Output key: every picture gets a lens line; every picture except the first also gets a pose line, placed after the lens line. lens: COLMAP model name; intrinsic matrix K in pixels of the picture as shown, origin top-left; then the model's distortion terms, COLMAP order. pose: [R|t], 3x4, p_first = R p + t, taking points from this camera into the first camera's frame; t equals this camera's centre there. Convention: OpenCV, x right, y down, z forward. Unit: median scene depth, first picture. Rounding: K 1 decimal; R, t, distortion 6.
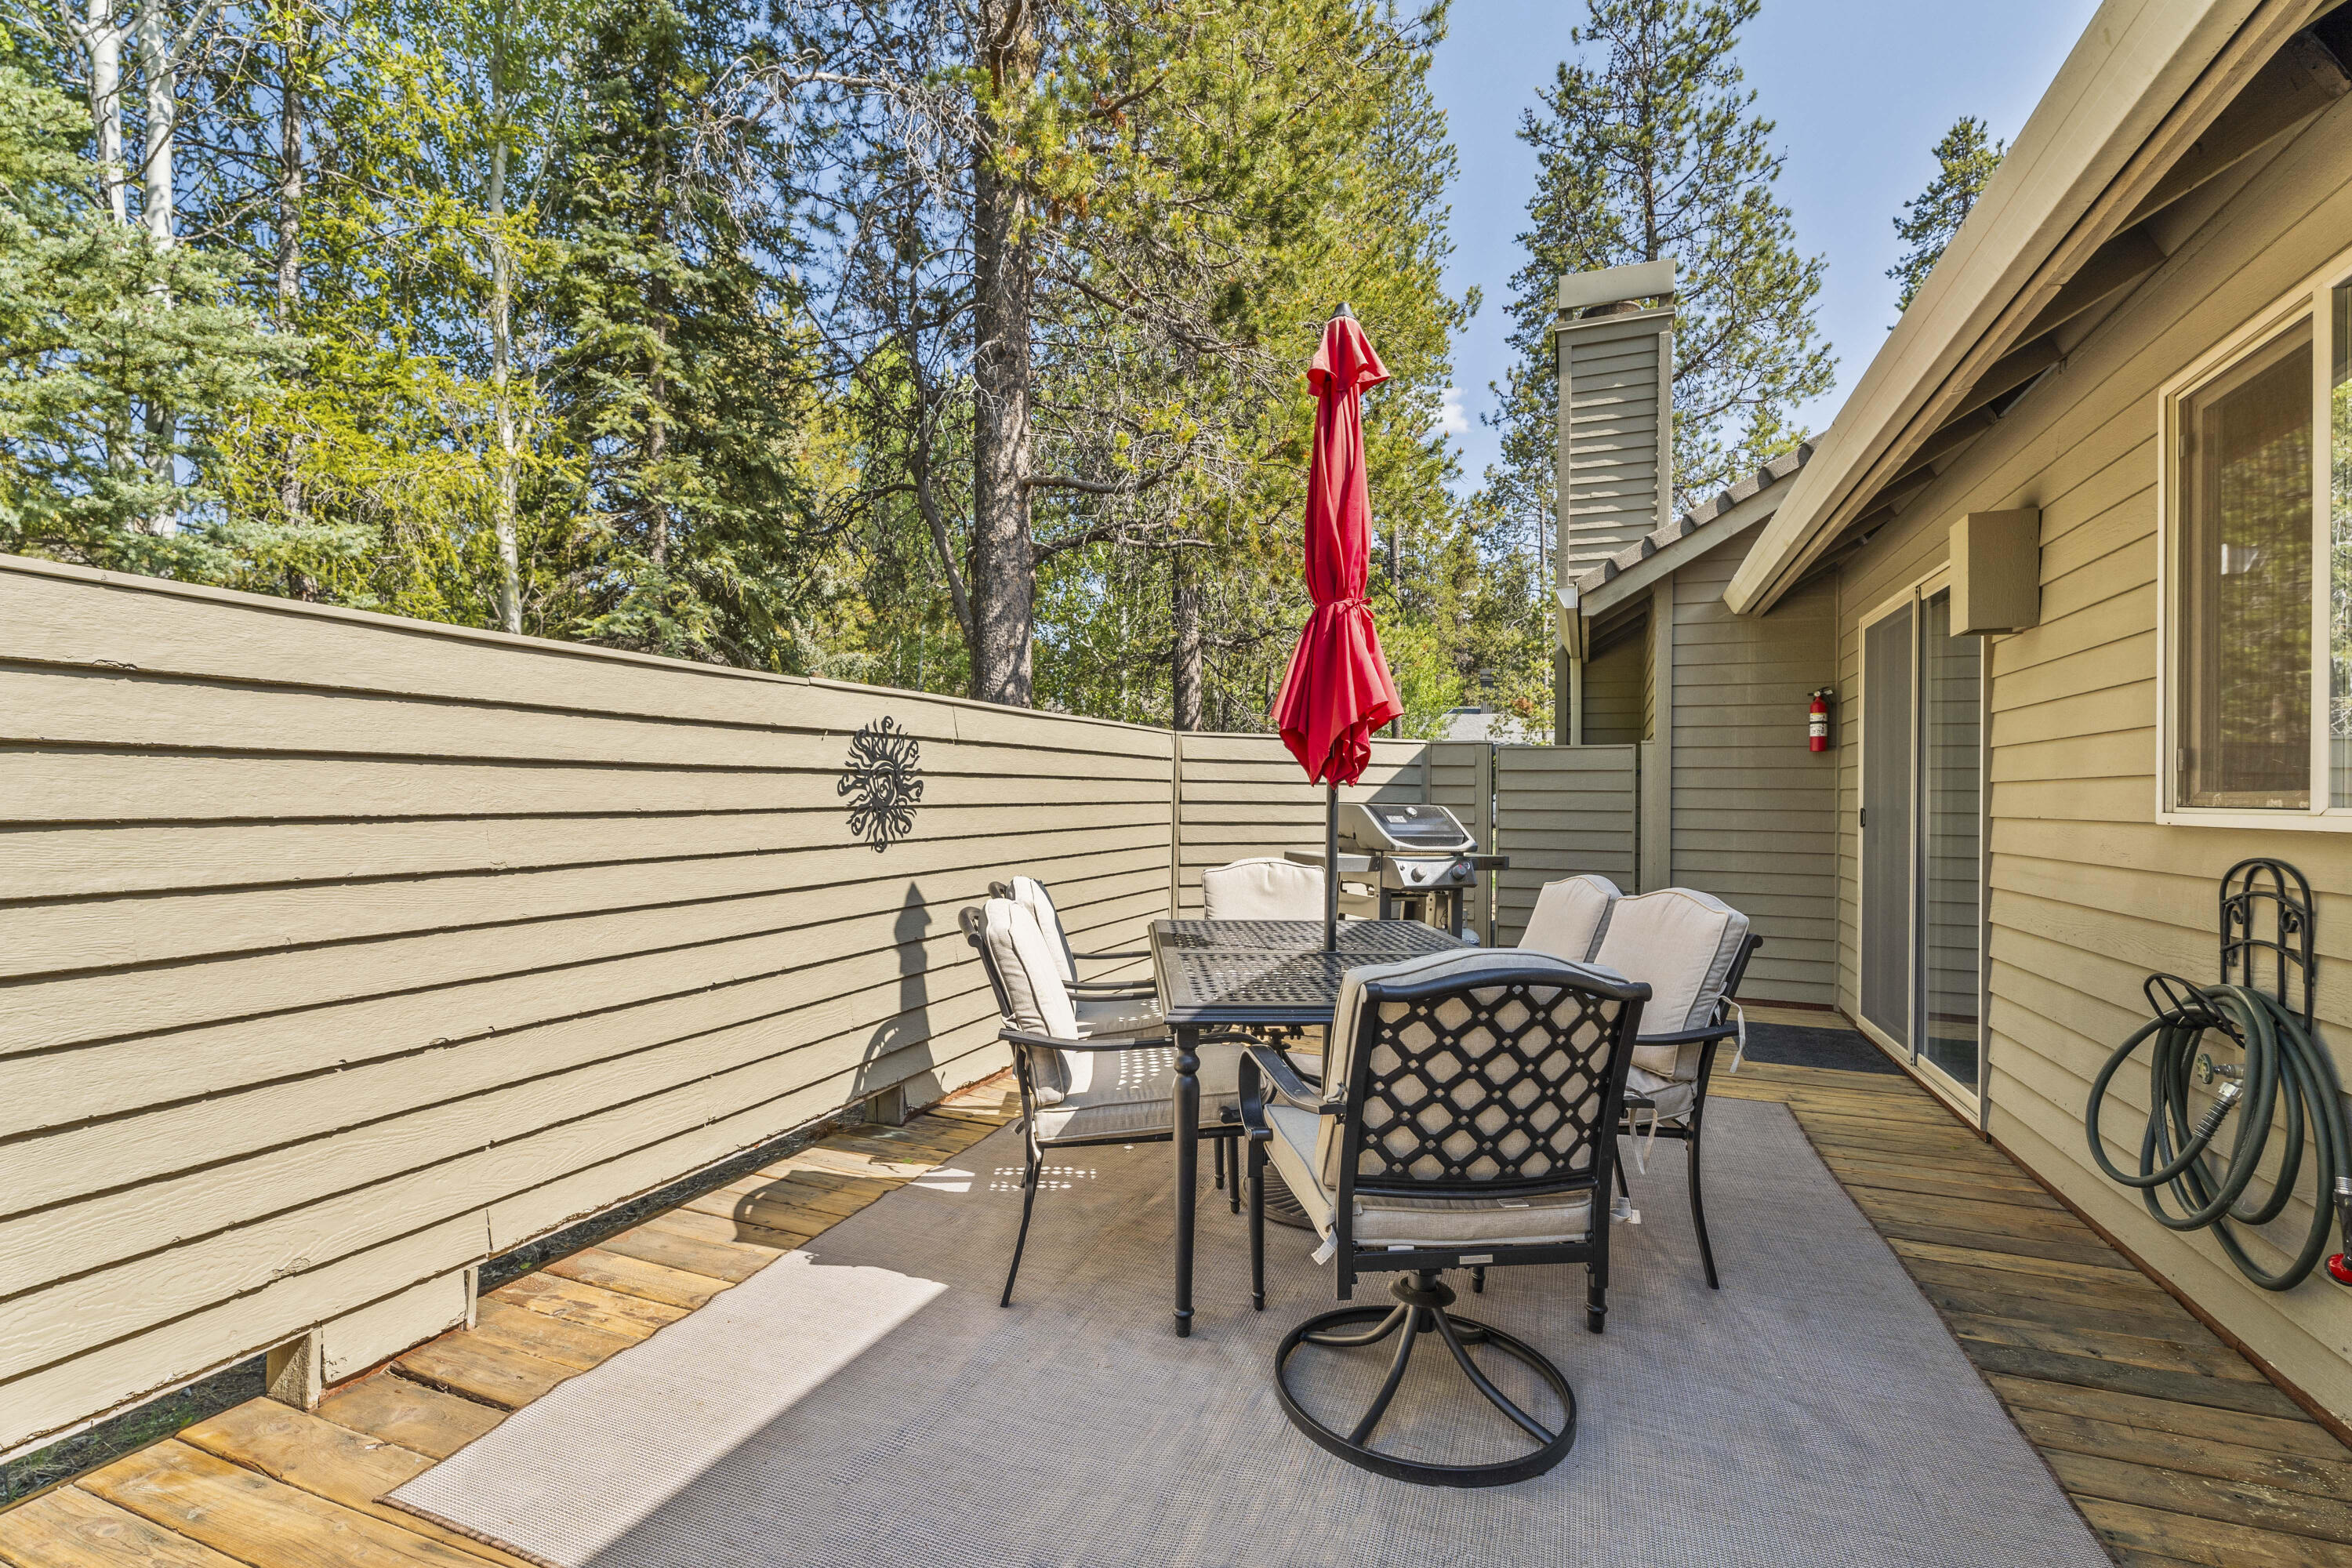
lens RADIAL K [[1047.7, 0, 1171.1], [0, 1047.7, 781.3], [0, 0, 1]] dist [0.003891, 0.000687]
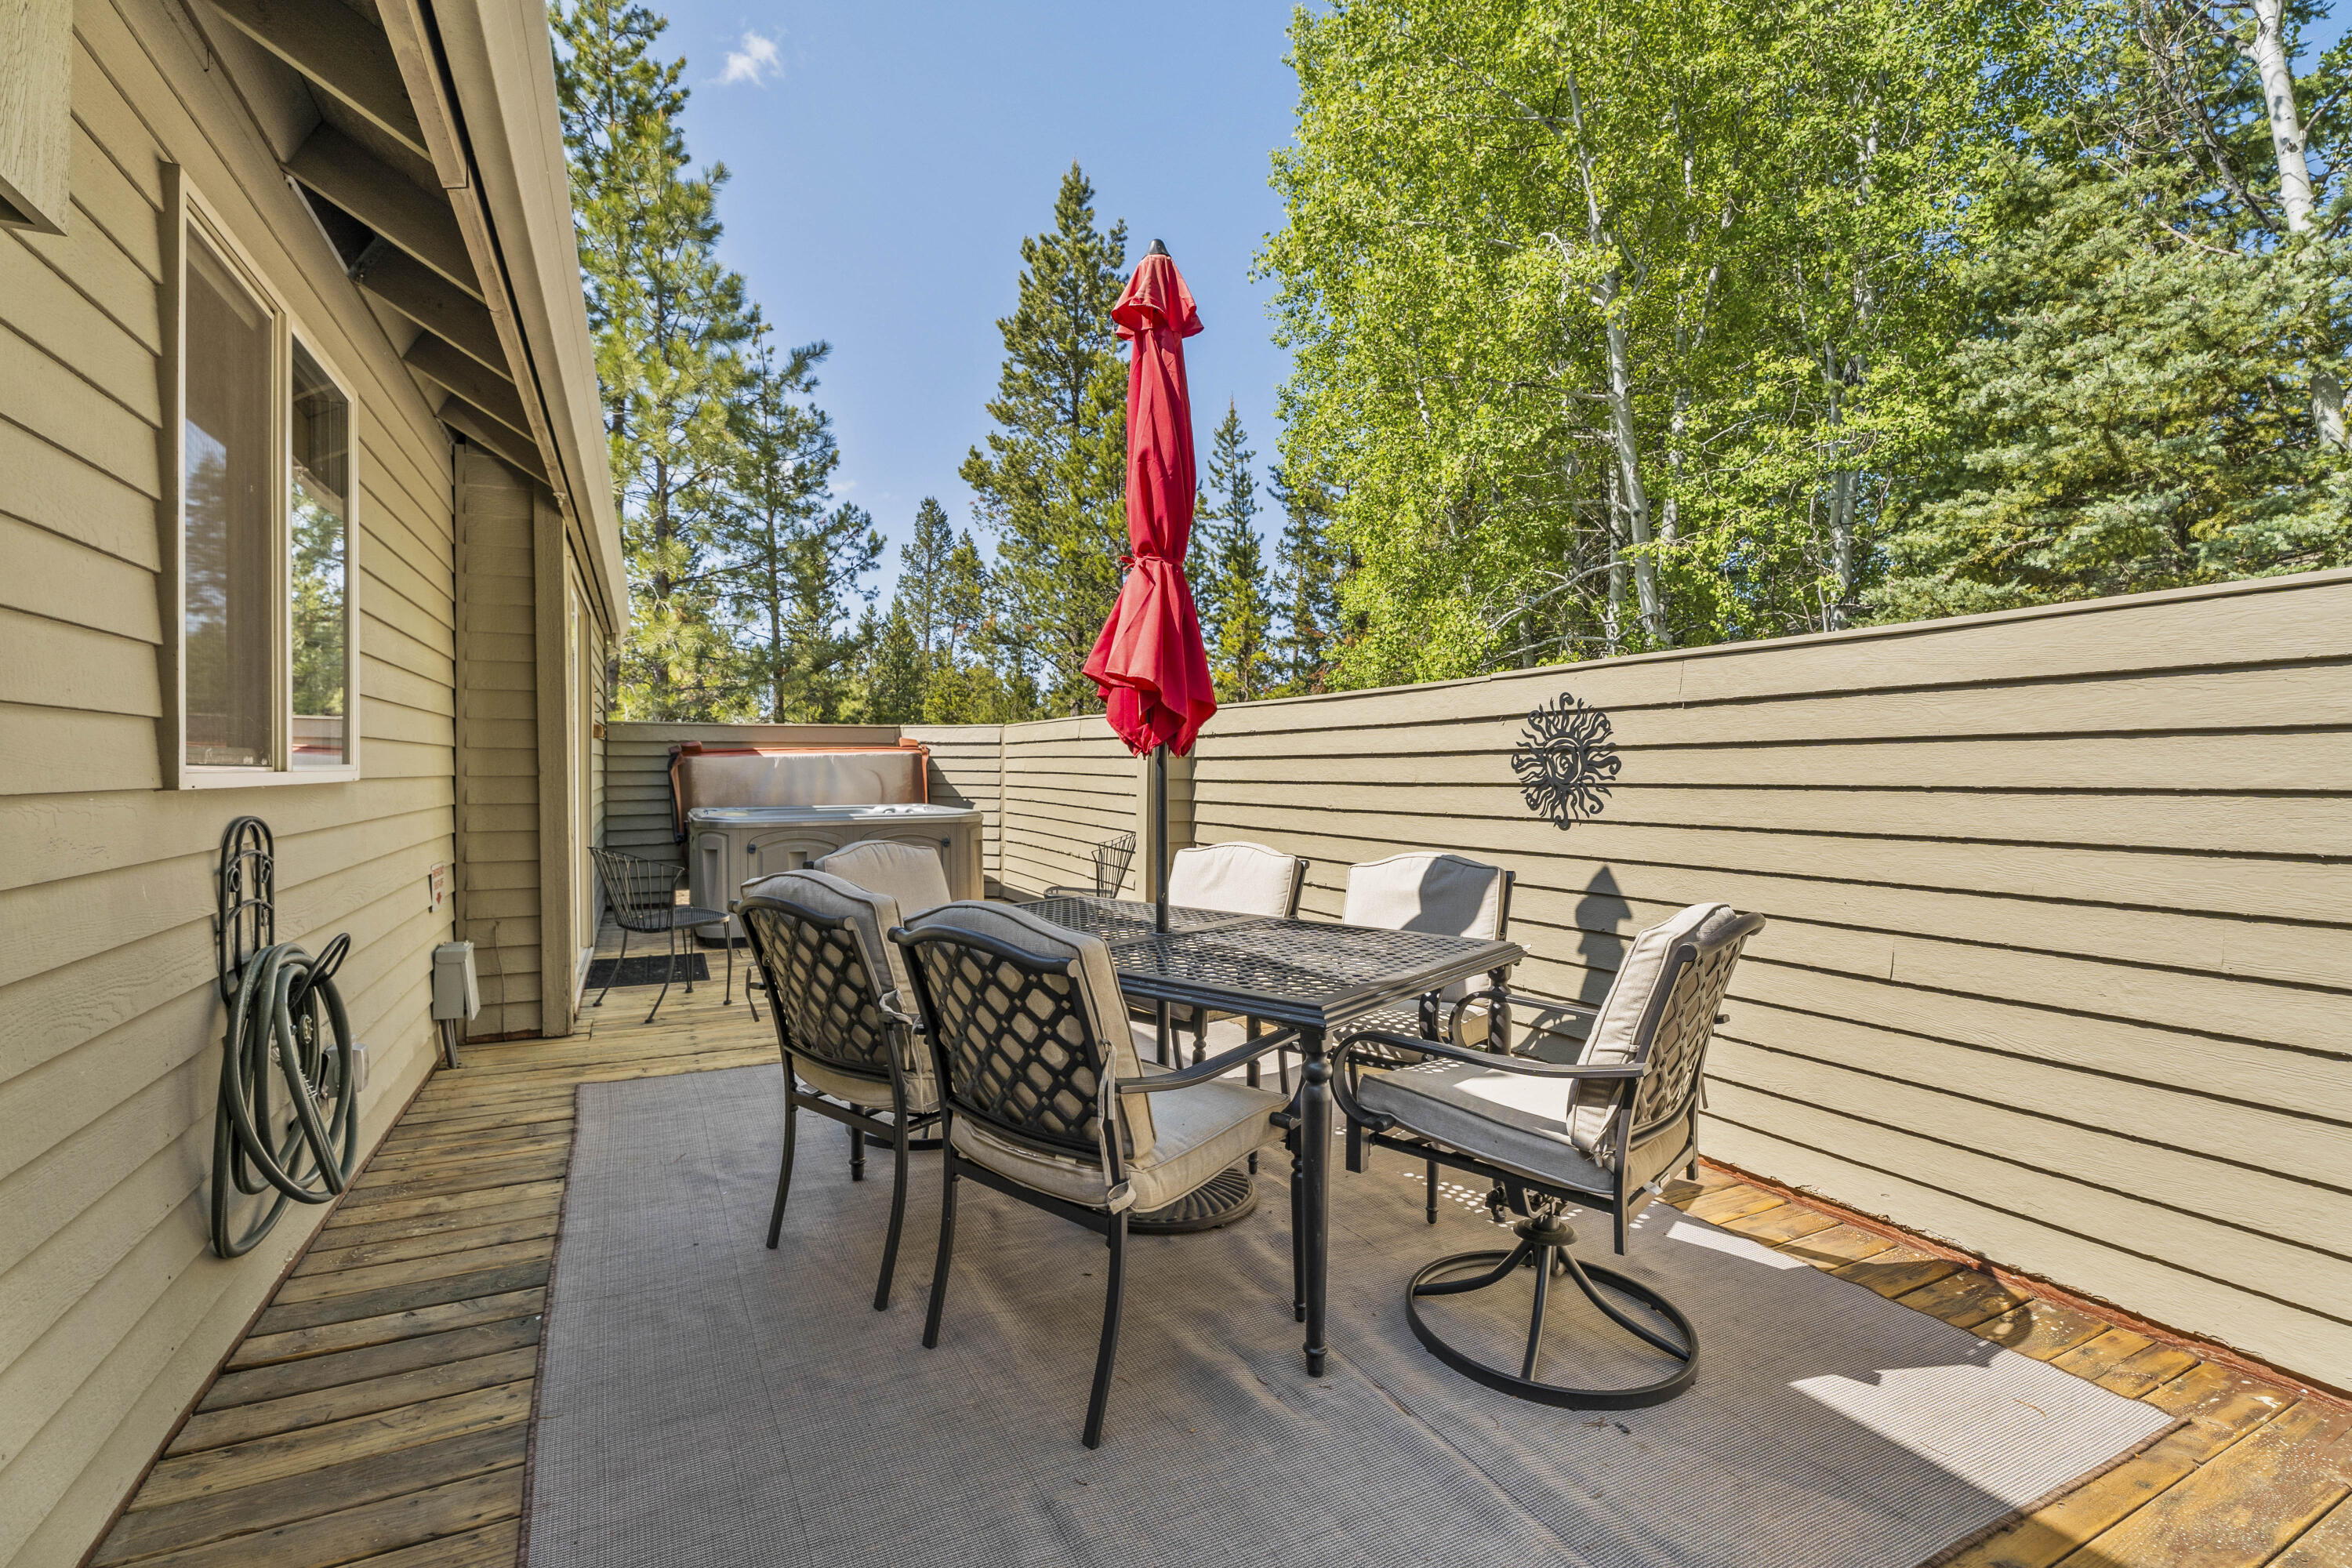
lens RADIAL K [[1047.7, 0, 1171.1], [0, 1047.7, 781.3], [0, 0, 1]] dist [0.003891, 0.000687]
pose [[-0.661839, -0.002803, -0.749641, 0.721354], [0.001061, 0.999989, -0.004676, 0.026017], [0.749645, -0.003890, -0.661829, 1.383730]]
